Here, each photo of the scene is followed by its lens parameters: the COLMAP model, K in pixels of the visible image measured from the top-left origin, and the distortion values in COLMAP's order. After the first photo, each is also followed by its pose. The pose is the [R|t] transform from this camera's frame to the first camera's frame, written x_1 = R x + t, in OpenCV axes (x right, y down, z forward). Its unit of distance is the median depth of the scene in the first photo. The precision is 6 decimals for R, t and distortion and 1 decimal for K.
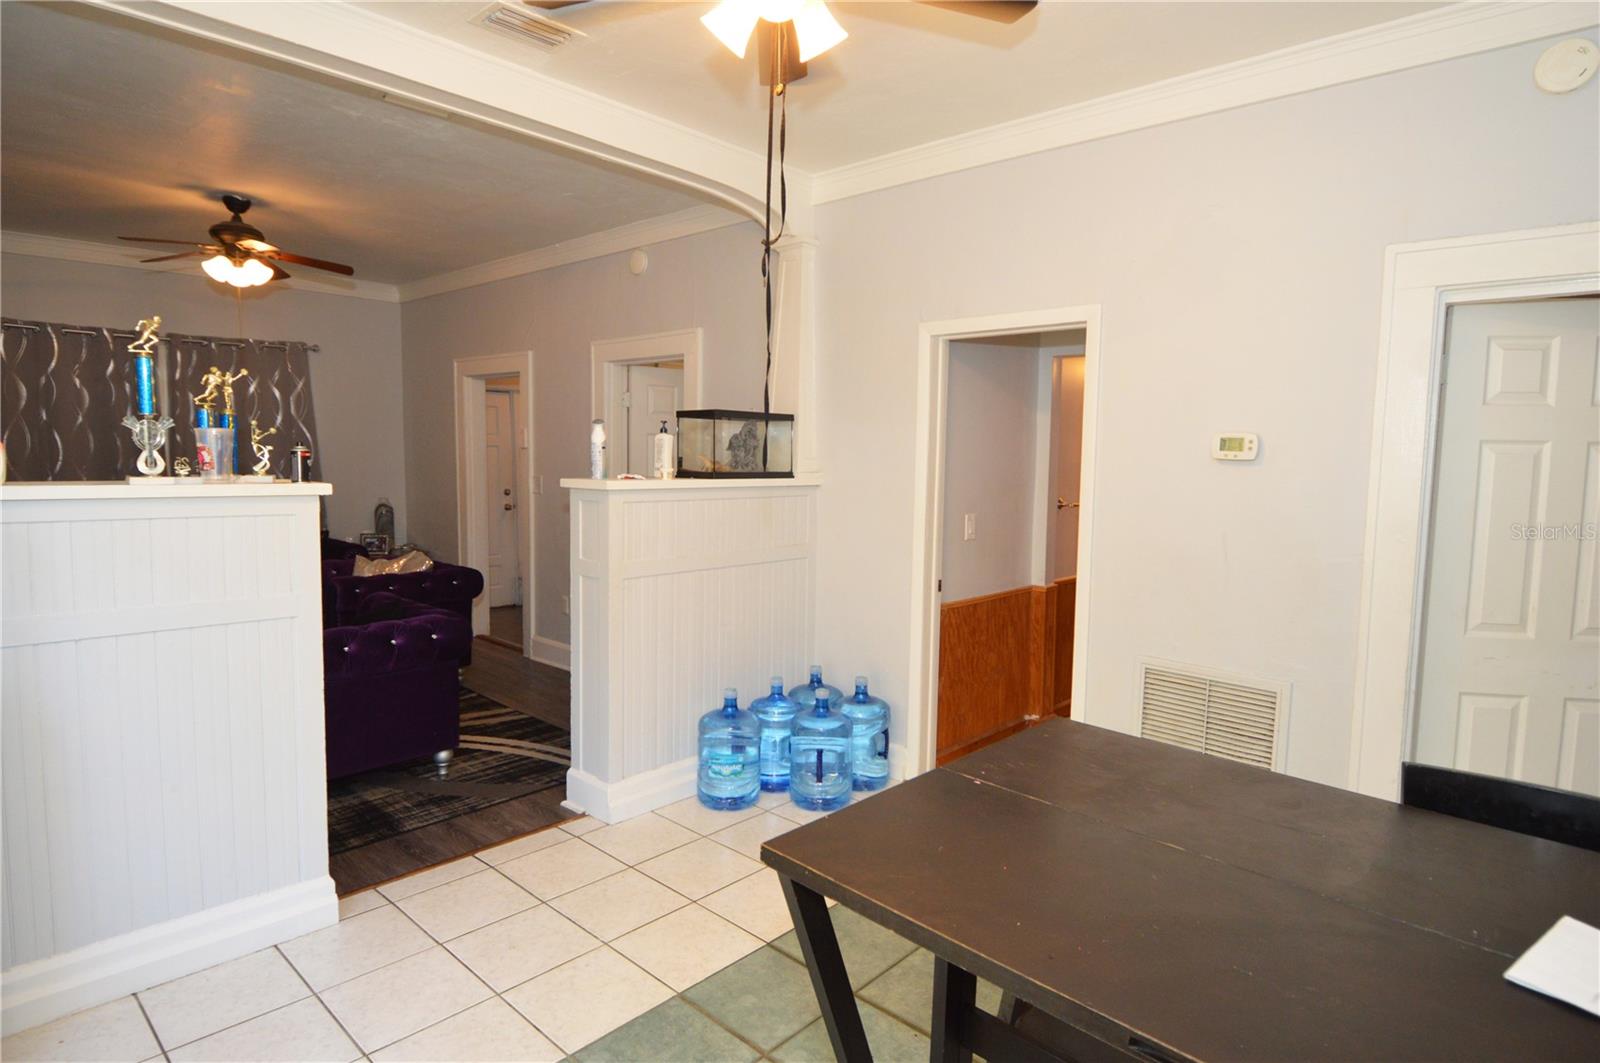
lens RADIAL K [[870.0, 0, 807.4], [0, 870.0, 519.3], [0, 0, 1]] dist [0.021227, -0.033354]
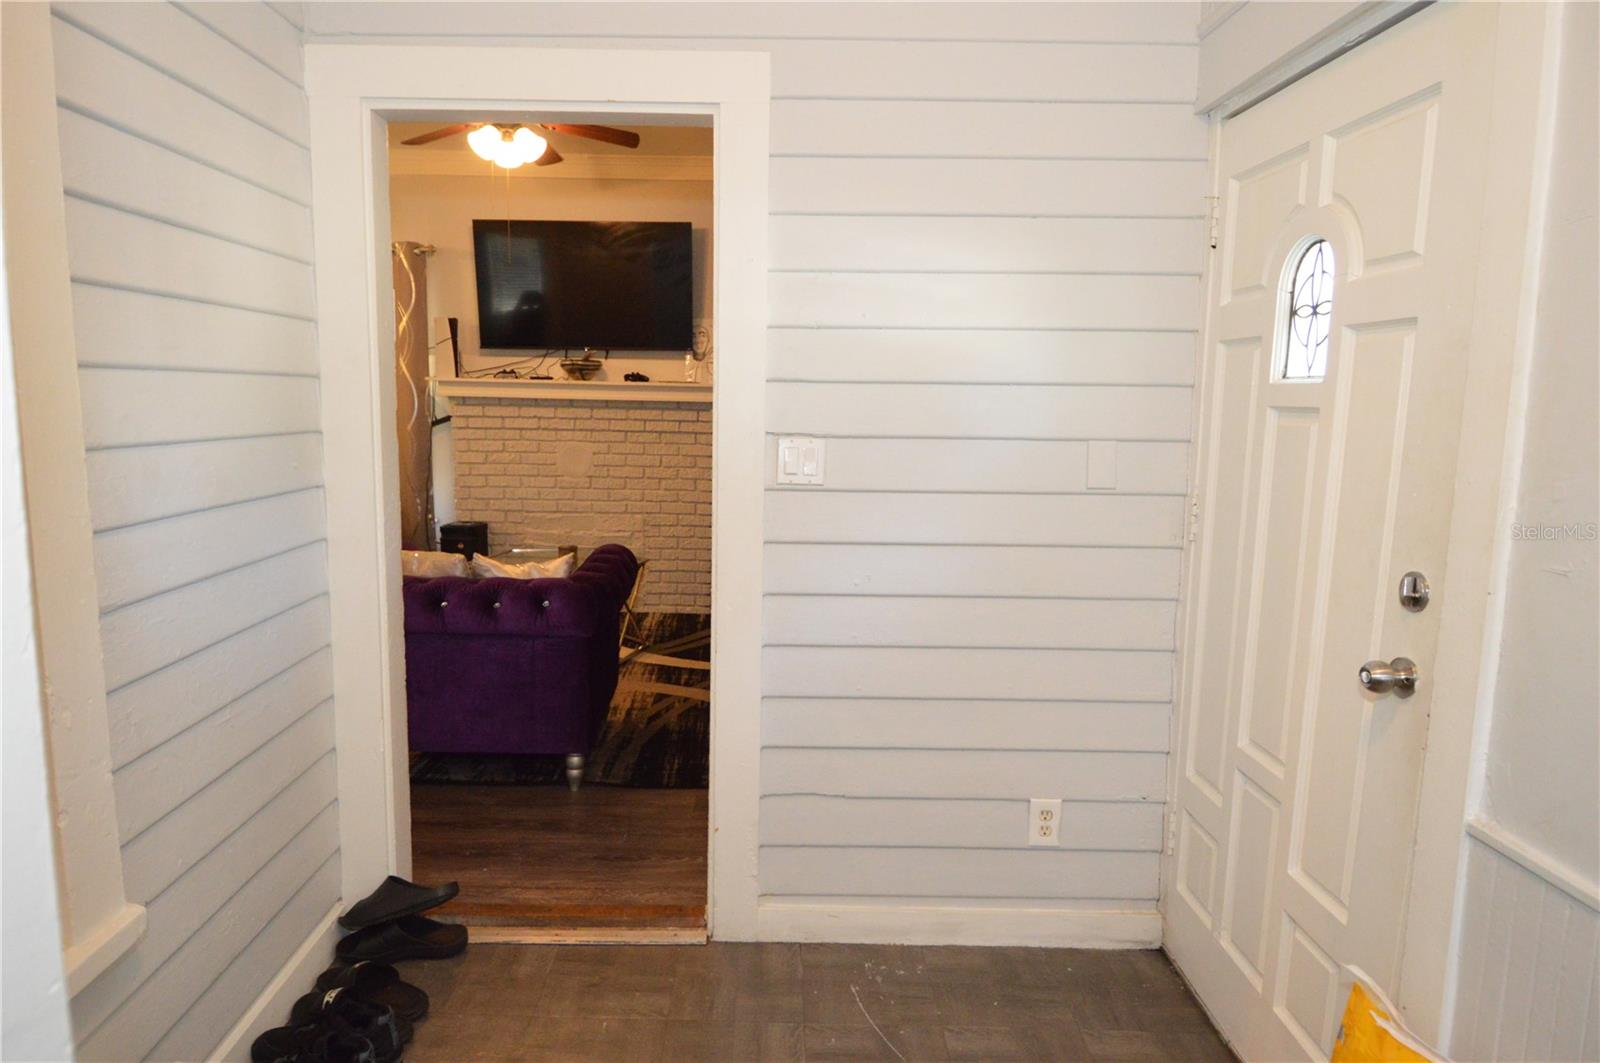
lens RADIAL K [[928.5, 0, 762.0], [0, 928.5, 529.5], [0, 0, 1]] dist [0.006607, -0.040922]
pose [[-0.732918, 0.065490, -0.677157, -0.273572], [-0.079867, 0.980190, 0.181241, -0.136320], [0.675613, 0.186917, -0.713169, 2.158967]]
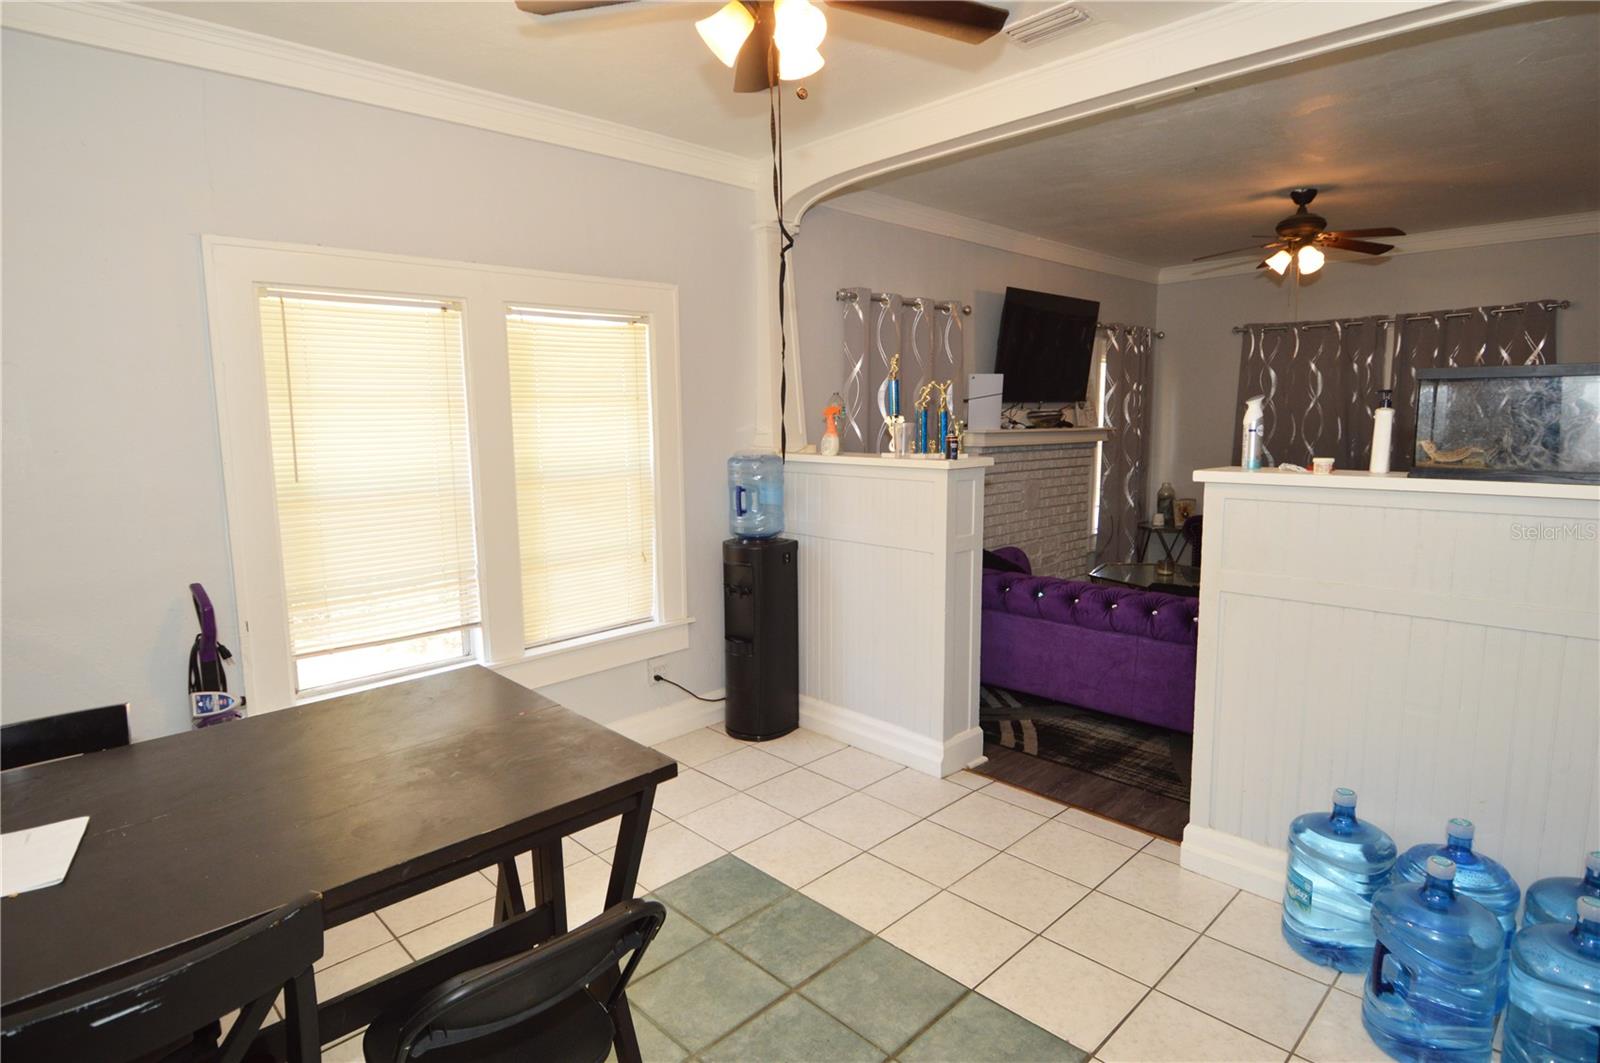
lens RADIAL K [[843.9, 0, 801.7], [0, 843.9, 524.5], [0, 0, 1]] dist [0.018236, -0.028546]
pose [[-0.059452, 0.109900, -0.992163, 0.523338], [-0.065184, 0.991372, 0.113718, -0.051968], [0.996101, 0.071434, -0.051775, 0.562950]]
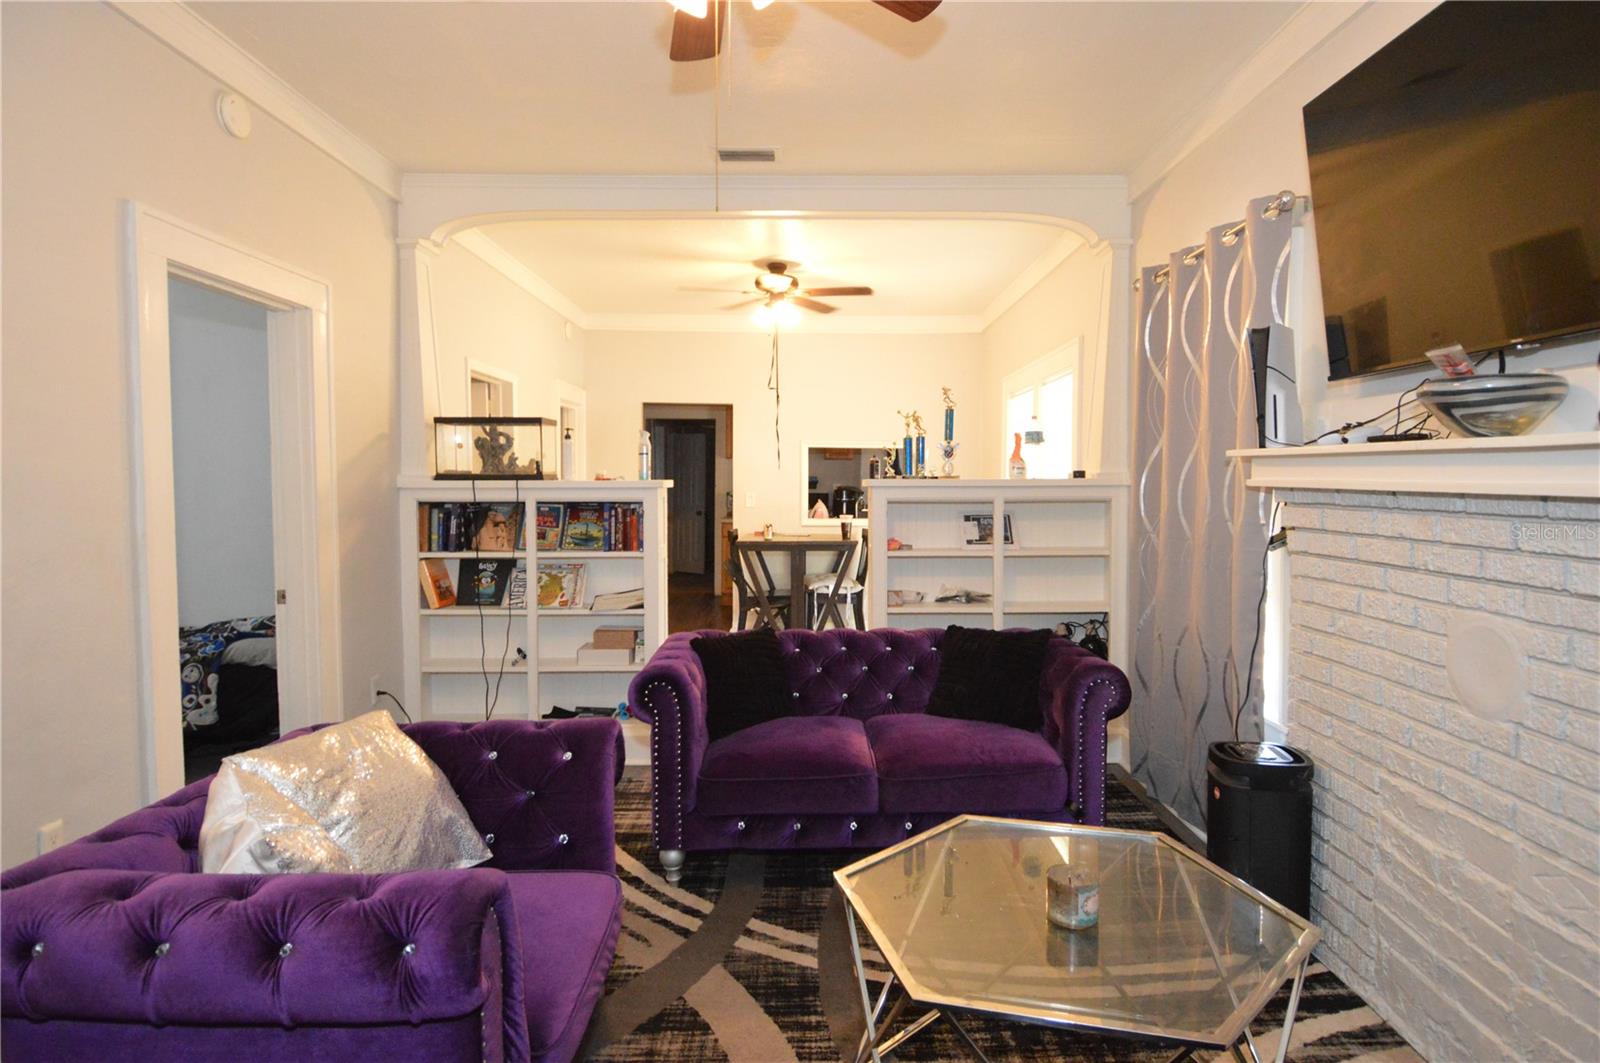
lens RADIAL K [[876.8, 0, 810.1], [0, 876.8, 522.0], [0, 0, 1]] dist [0.029929, -0.039199]
pose [[-0.679837, -0.052671, 0.731469, -1.149243], [0.044378, 0.992635, 0.112723, -0.103789], [-0.732019, 0.109094, -0.672493, 1.485194]]
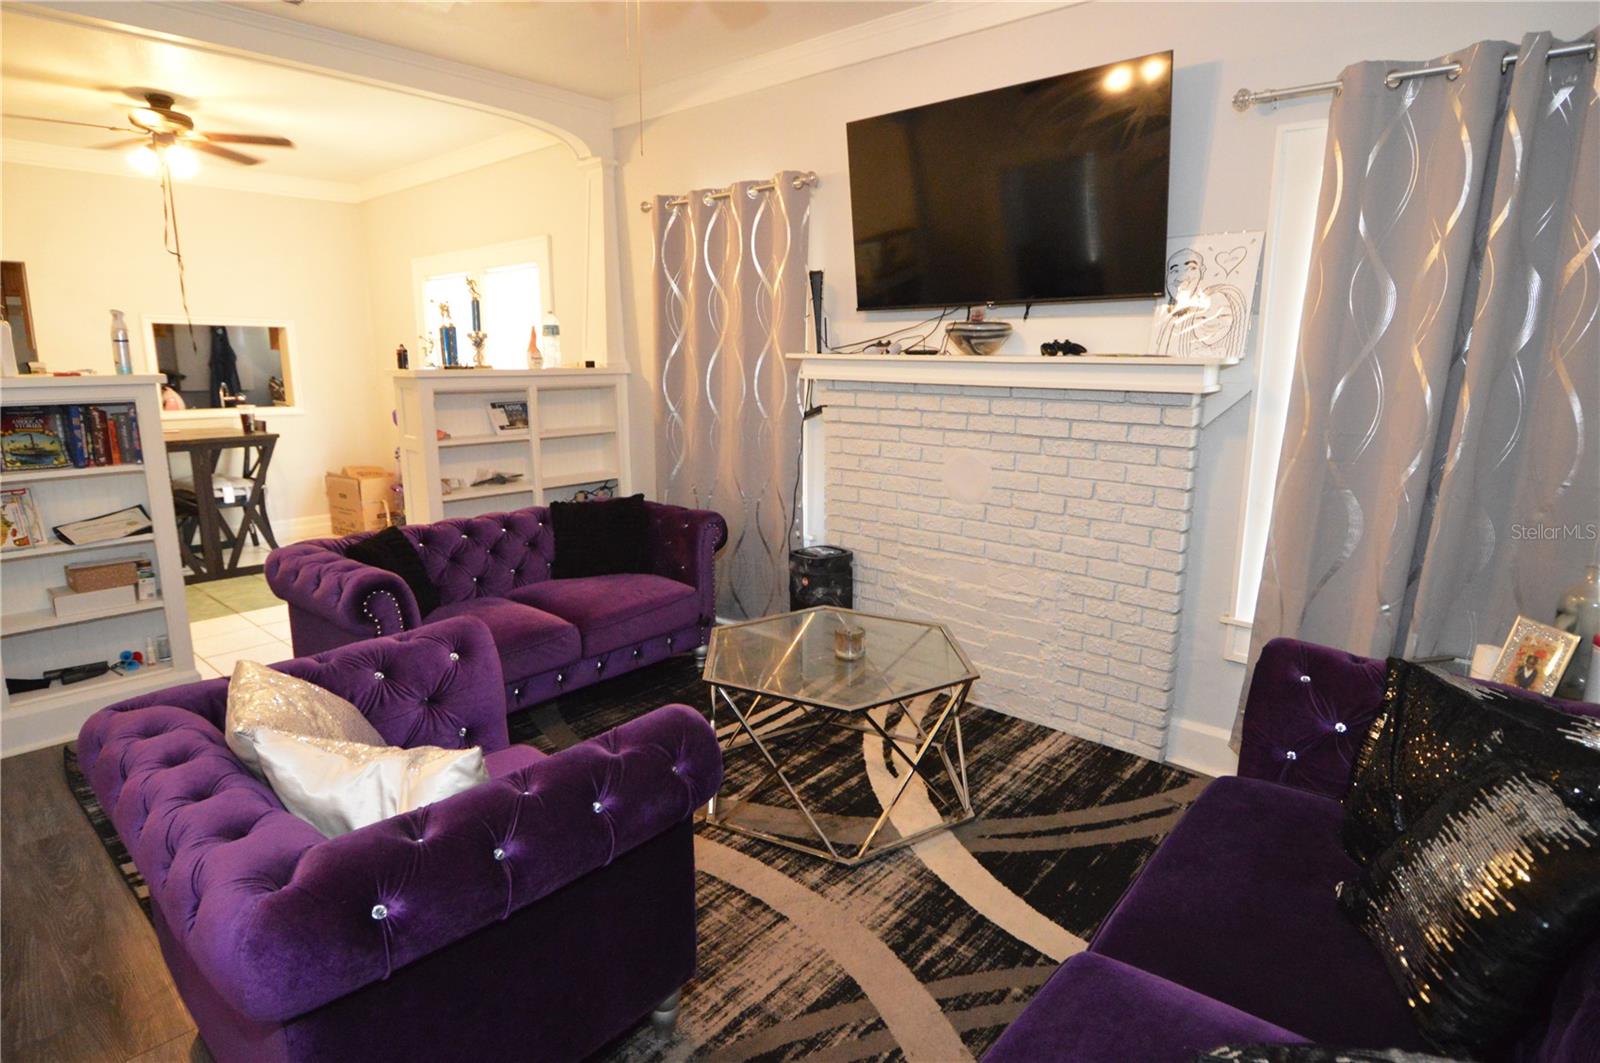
lens RADIAL K [[846.6, 0, 802.7], [0, 846.6, 522.6], [0, 0, 1]] dist [0.023252, -0.033720]
pose [[-0.999597, -0.018095, -0.021877, -0.864890], [-0.023304, 0.963073, 0.268229, -0.140728], [0.016215, 0.268631, -0.963107, 1.754641]]
